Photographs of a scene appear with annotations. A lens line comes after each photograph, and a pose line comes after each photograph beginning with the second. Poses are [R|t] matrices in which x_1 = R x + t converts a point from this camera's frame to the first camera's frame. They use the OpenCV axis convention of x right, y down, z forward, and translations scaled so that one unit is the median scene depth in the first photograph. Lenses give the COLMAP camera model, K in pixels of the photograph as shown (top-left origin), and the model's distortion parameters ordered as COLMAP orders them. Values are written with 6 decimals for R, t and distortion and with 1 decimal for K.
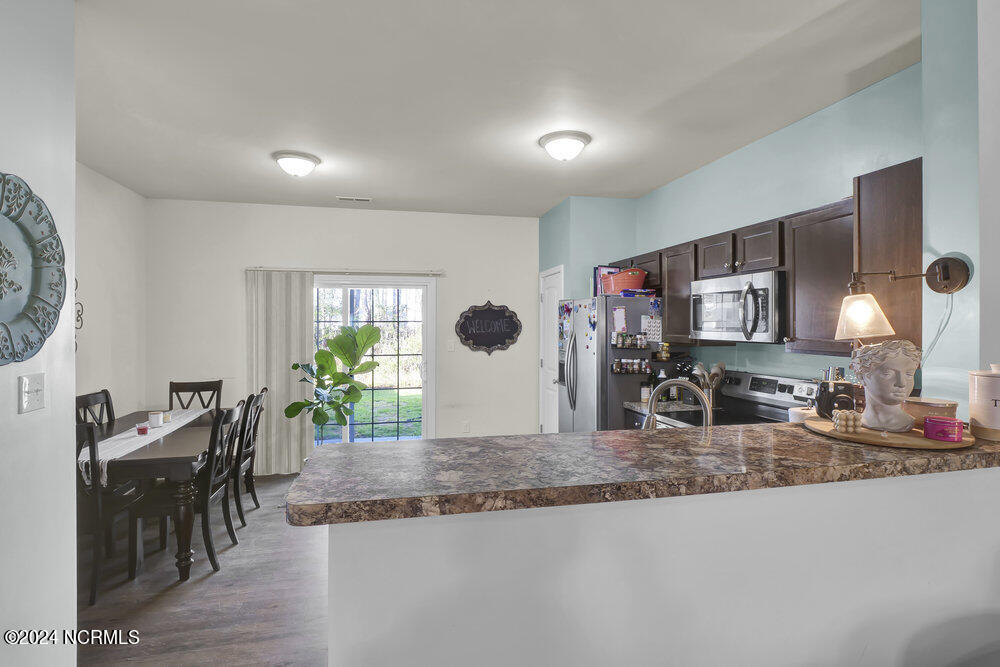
lens RADIAL K [[489.8, 0, 488.3], [0, 489.8, 325.0], [0, 0, 1]] dist [-0.004627, -0.006816]
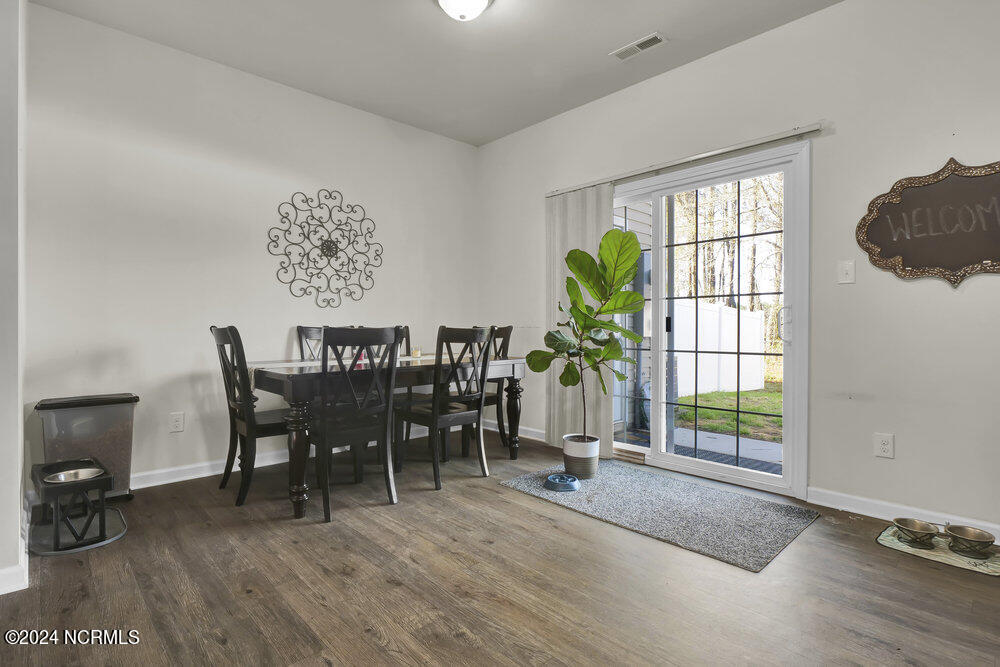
lens RADIAL K [[493.6, 0, 494.5], [0, 493.6, 332.6], [0, 0, 1]] dist [-0.003927, -0.001111]
pose [[0.513150, 0.012360, -0.858210, 0.227209], [0.002834, 0.999866, 0.016094, 0.128931], [0.858295, -0.010691, 0.513046, 0.618588]]
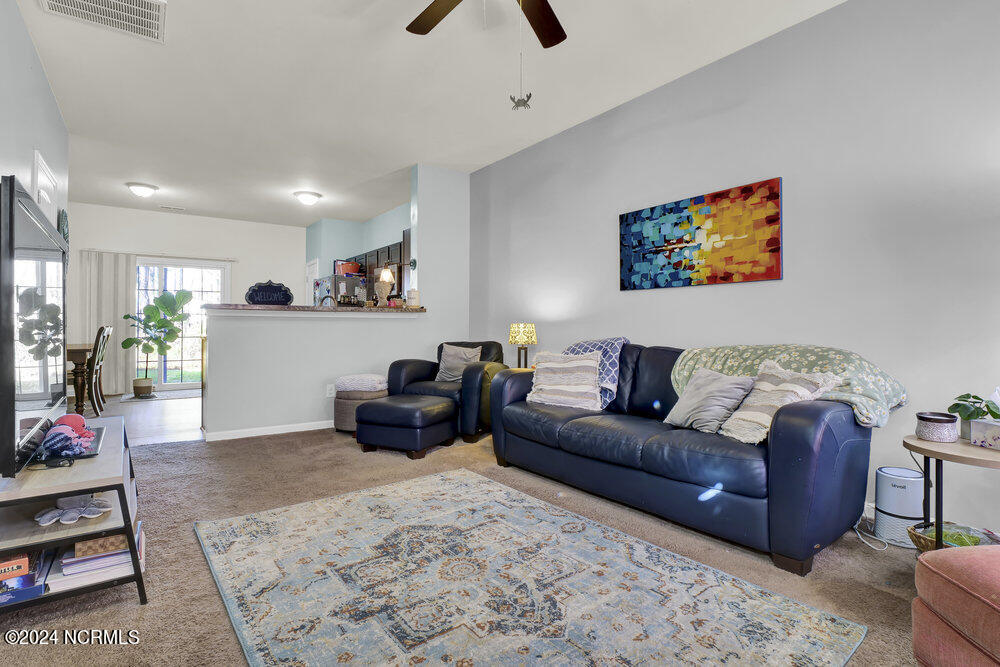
lens RADIAL K [[489.8, 0, 488.3], [0, 489.8, 325.0], [0, 0, 1]] dist [-0.004627, -0.006816]
pose [[0.920925, 0.000454, 0.389740, 0.046174], [-0.001547, 0.999996, 0.002488, 0.118874], [-0.389738, -0.002894, 0.920921, -0.920831]]
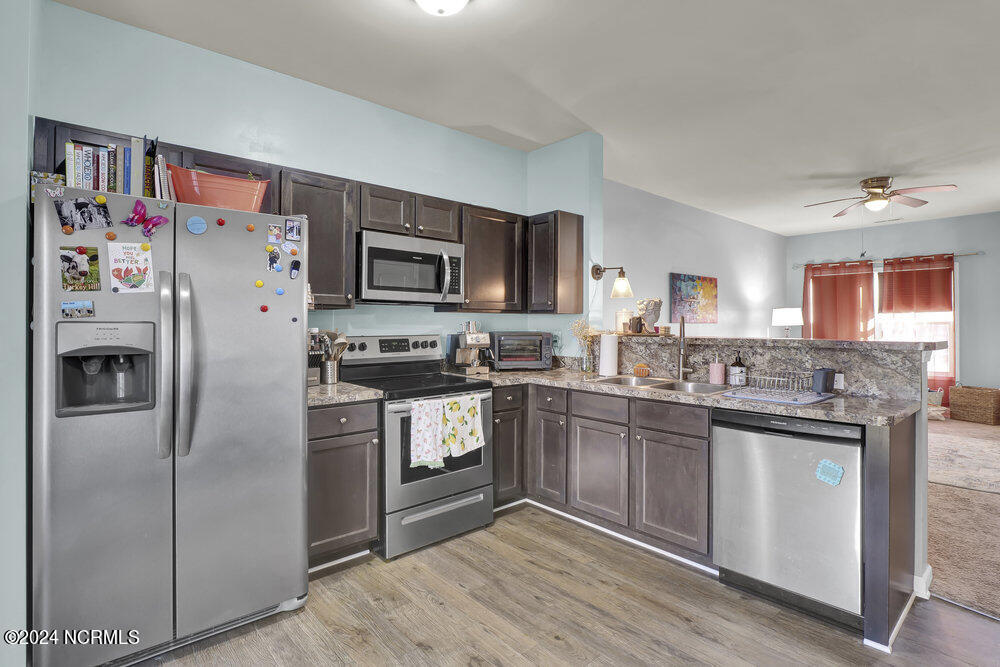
lens RADIAL K [[486.6, 0, 499.8], [0, 486.6, 320.6], [0, 0, 1]] dist [-0.019168, 0.000110]
pose [[-0.480774, 0.005980, 0.876824, -0.354930], [-0.002906, 0.999960, -0.008413, 0.060345], [-0.876840, -0.006593, -0.480737, 1.002205]]
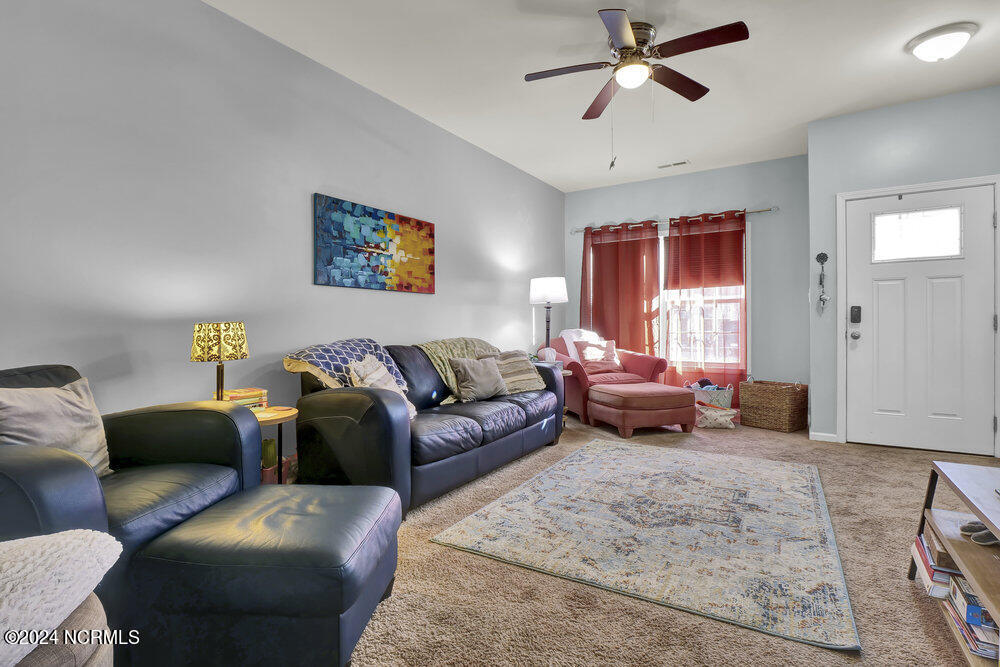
lens RADIAL K [[490.8, 0, 494.9], [0, 490.8, 329.3], [0, 0, 1]] dist [-0.002190, -0.021427]
pose [[-0.704812, 0.000160, 0.709394, -0.116488], [0.002041, 0.999996, 0.001802, 0.126627], [-0.709391, 0.002718, -0.704809, 0.227099]]
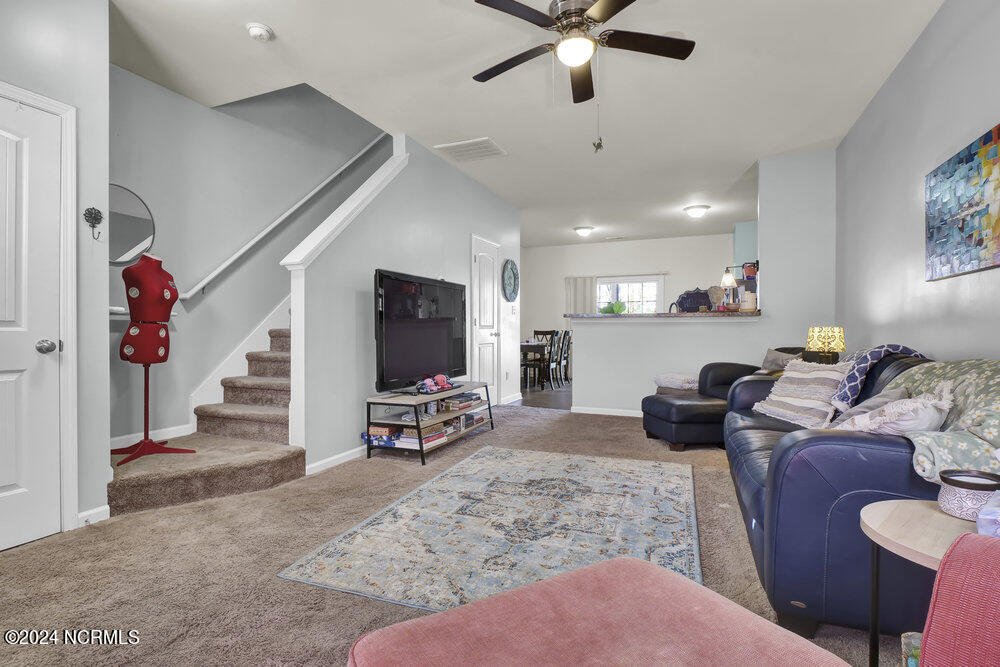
lens RADIAL K [[493.6, 0, 494.5], [0, 493.6, 332.6], [0, 0, 1]] dist [-0.003927, -0.001111]
pose [[0.816308, 0.004201, -0.577601, 0.564196], [0.001780, 0.999951, 0.009789, 0.118935], [0.577614, -0.009018, 0.816260, -1.062001]]
